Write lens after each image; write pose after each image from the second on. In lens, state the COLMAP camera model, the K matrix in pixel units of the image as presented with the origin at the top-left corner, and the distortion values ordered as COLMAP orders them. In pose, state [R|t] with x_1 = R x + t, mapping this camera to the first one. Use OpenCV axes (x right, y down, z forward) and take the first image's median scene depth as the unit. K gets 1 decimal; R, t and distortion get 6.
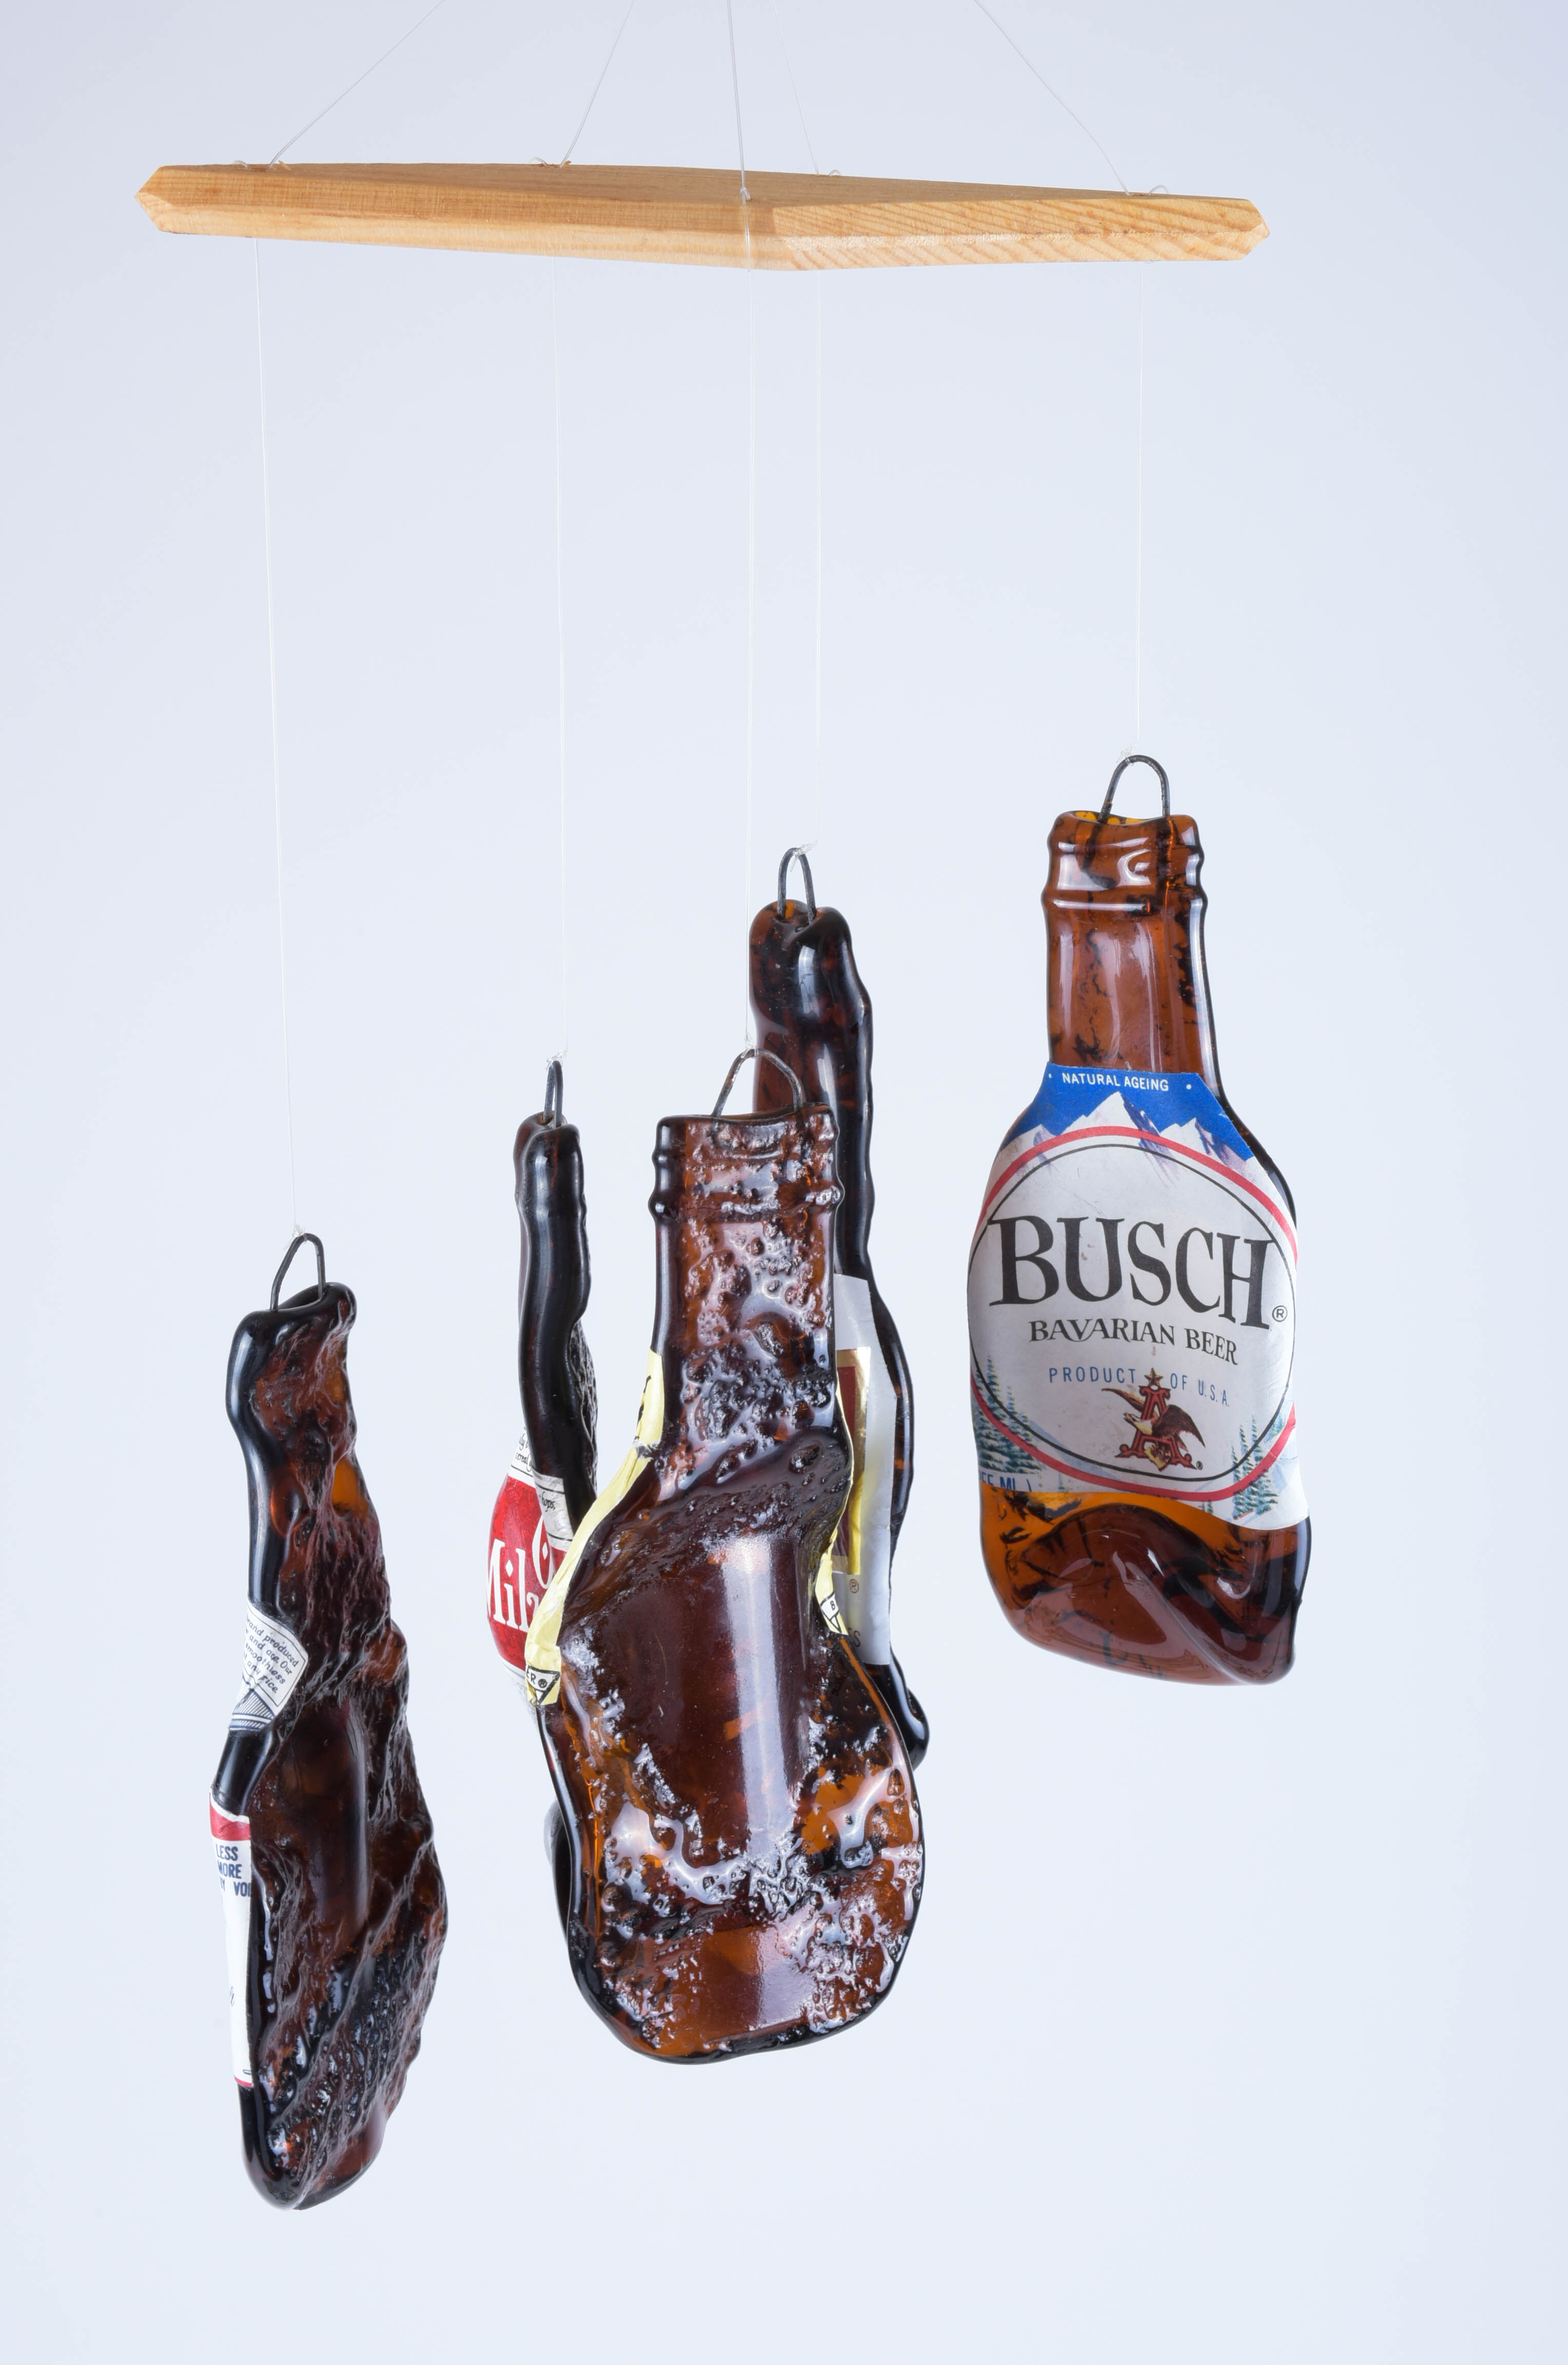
lens RADIAL K [[3239.1, 0, 784.0], [0, 3239.1, 1182.5], [0, 0, 1]] dist [-0.017360, 0.006455]
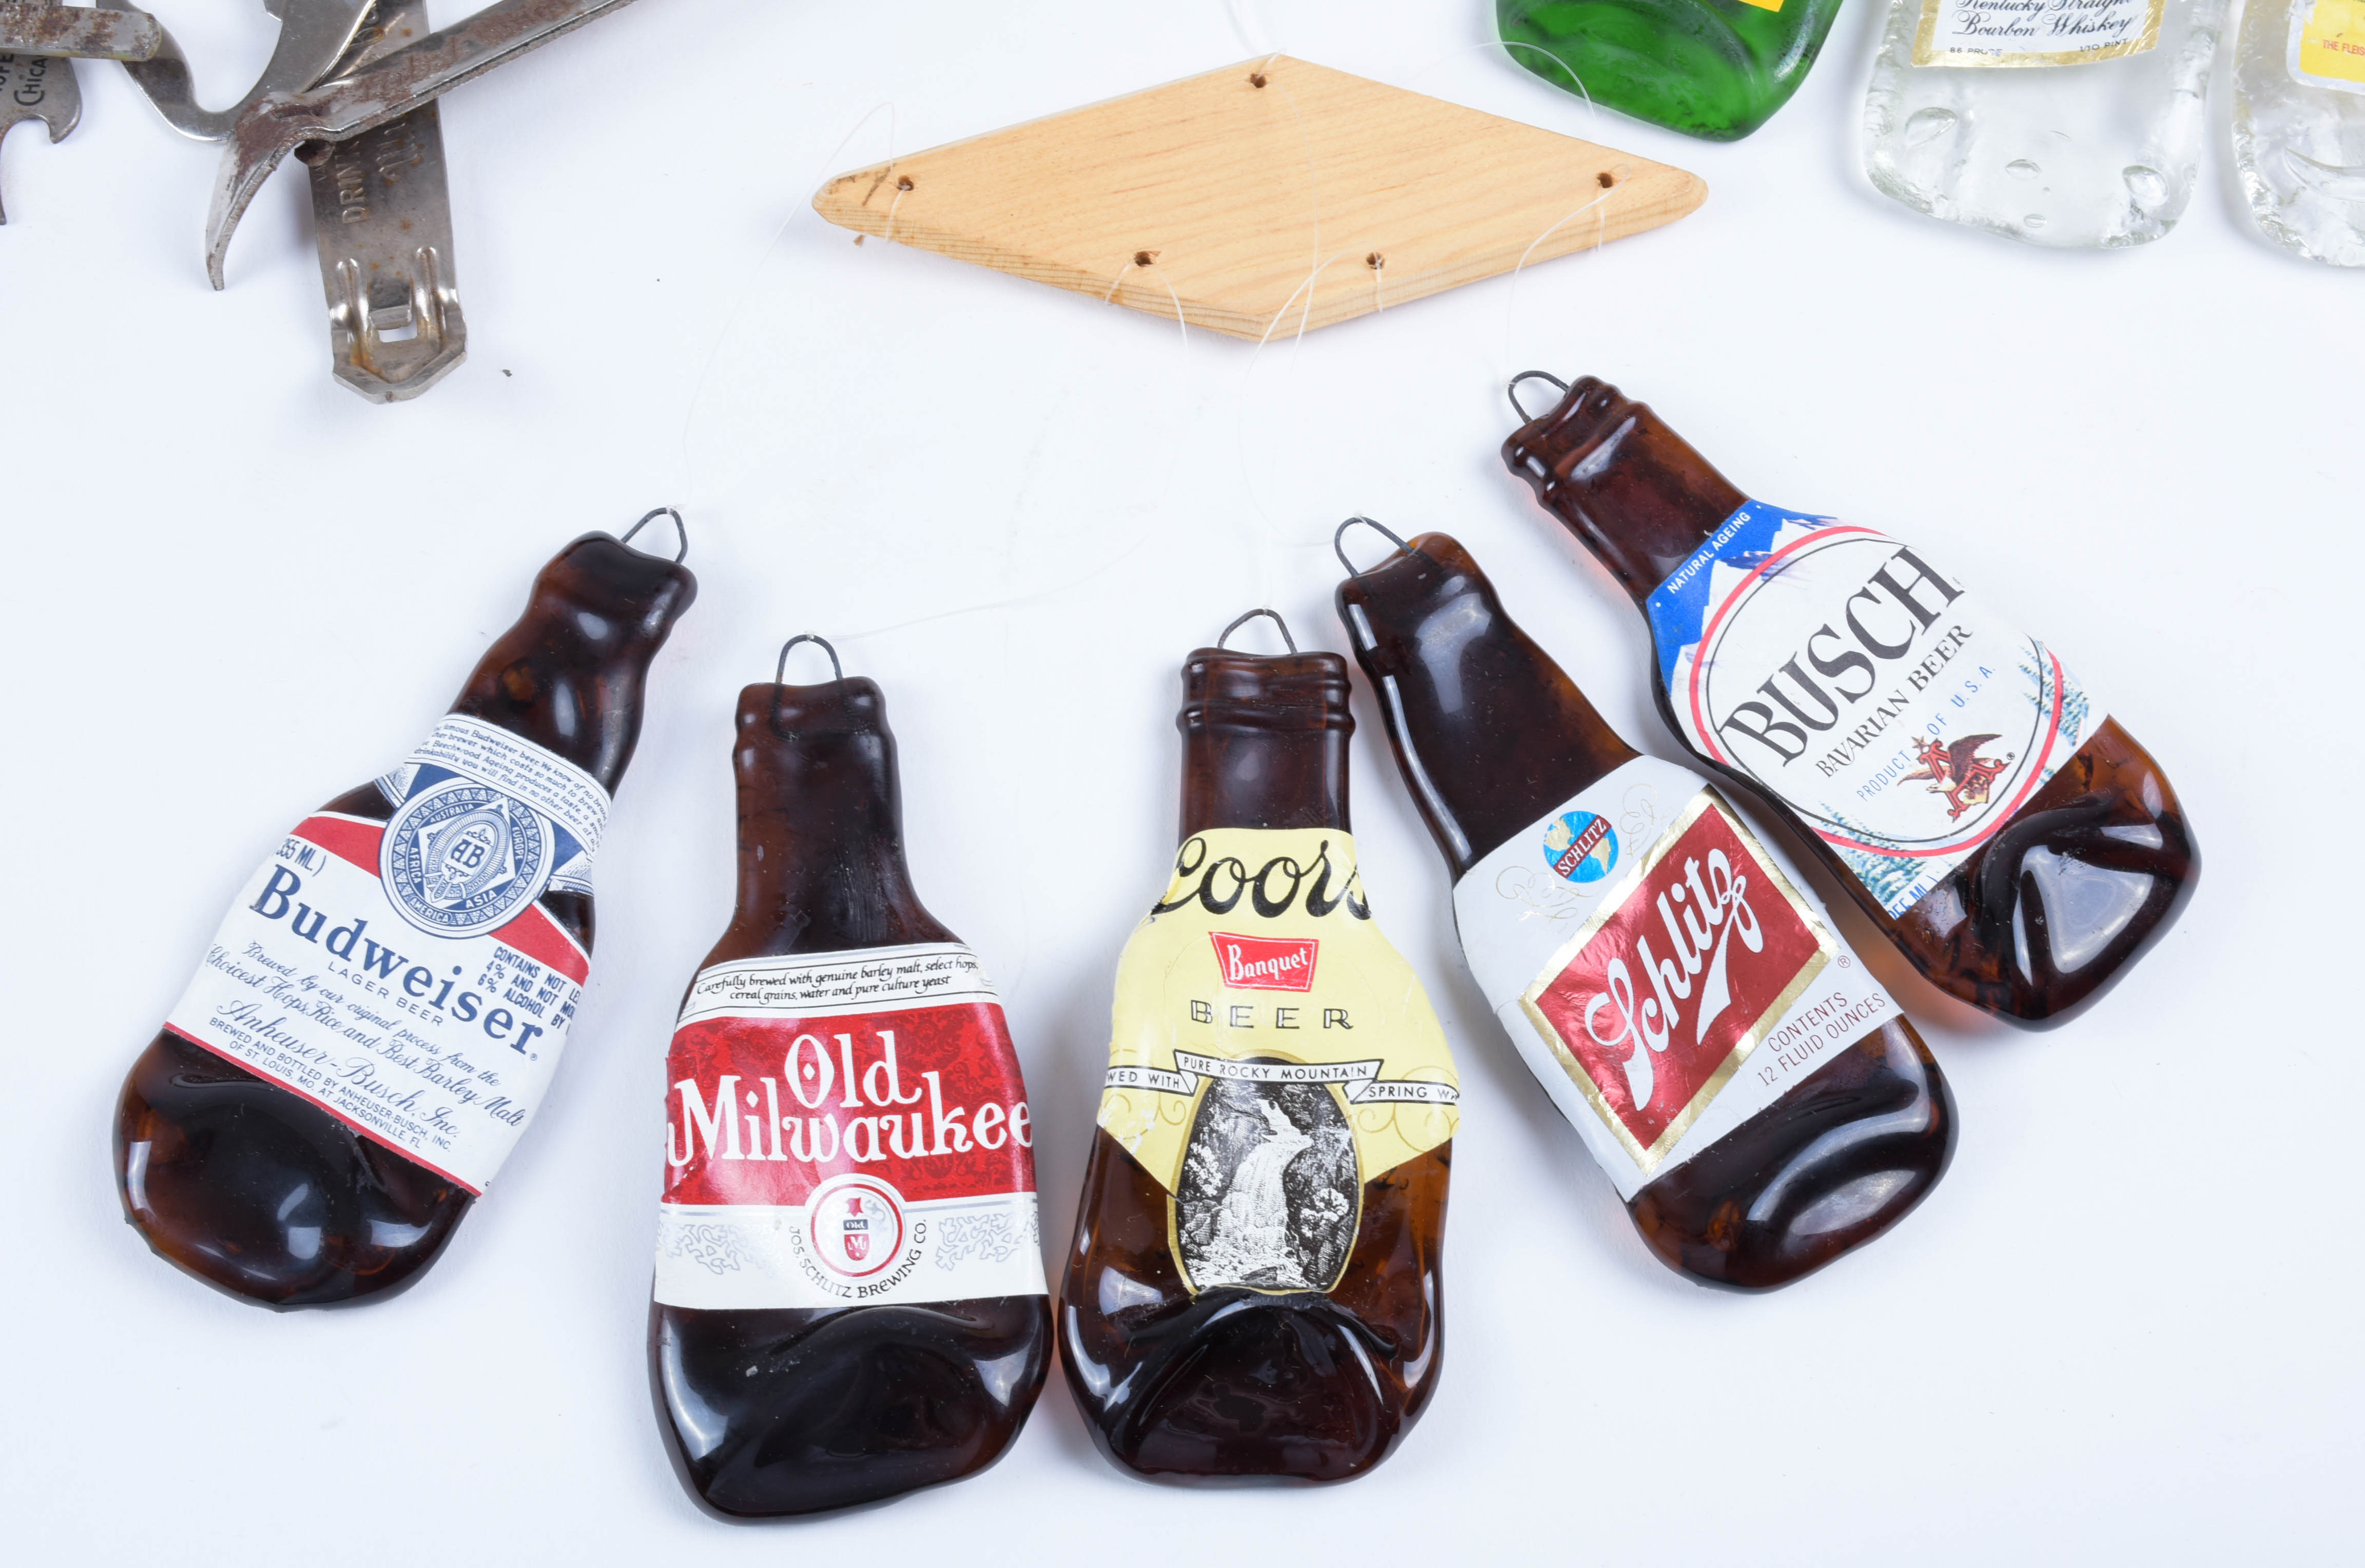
lens RADIAL K [[3239.1, 0, 1182.5], [0, 3239.1, 784.0], [0, 0, 1]] dist [-0.017360, 0.006455]
pose [[0.621660, -0.230020, 0.748752, -0.861282], [0.732627, 0.508945, -0.451921, 0.379132], [-0.277123, 0.829497, 0.484910, 0.552736]]
